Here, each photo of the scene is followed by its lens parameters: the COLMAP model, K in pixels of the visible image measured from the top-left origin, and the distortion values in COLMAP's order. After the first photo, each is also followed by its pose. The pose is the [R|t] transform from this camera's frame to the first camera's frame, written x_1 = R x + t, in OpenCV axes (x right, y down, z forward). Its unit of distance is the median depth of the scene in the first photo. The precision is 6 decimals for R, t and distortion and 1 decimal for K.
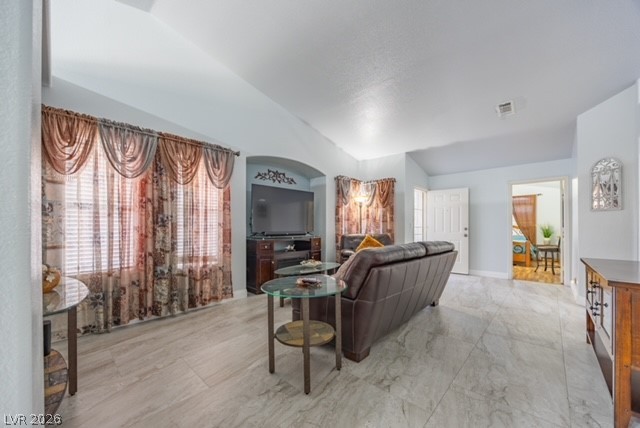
lens RADIAL K [[254.5, 0, 319.8], [0, 254.5, 226.7], [0, 0, 1]] dist [0.000024, 0.000088]
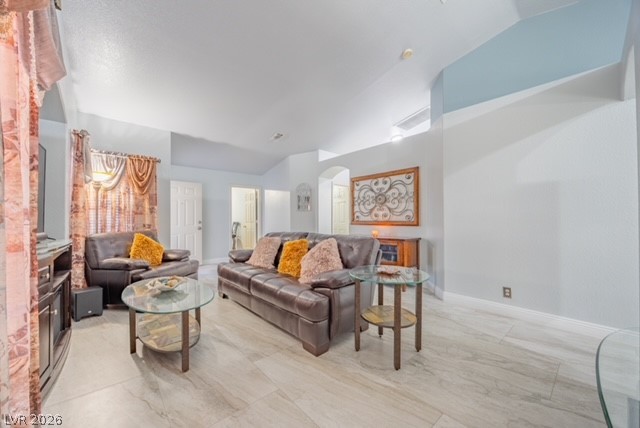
lens RADIAL K [[246.4, 0, 318.4], [0, 246.4, 218.6], [0, 0, 1]] dist [-0.001541, 0.000134]
pose [[0.087550, -0.001770, 0.996159, -0.415165], [0.006275, 0.999980, 0.001226, -0.003819], [-0.996140, 0.006144, 0.087560, 0.435252]]
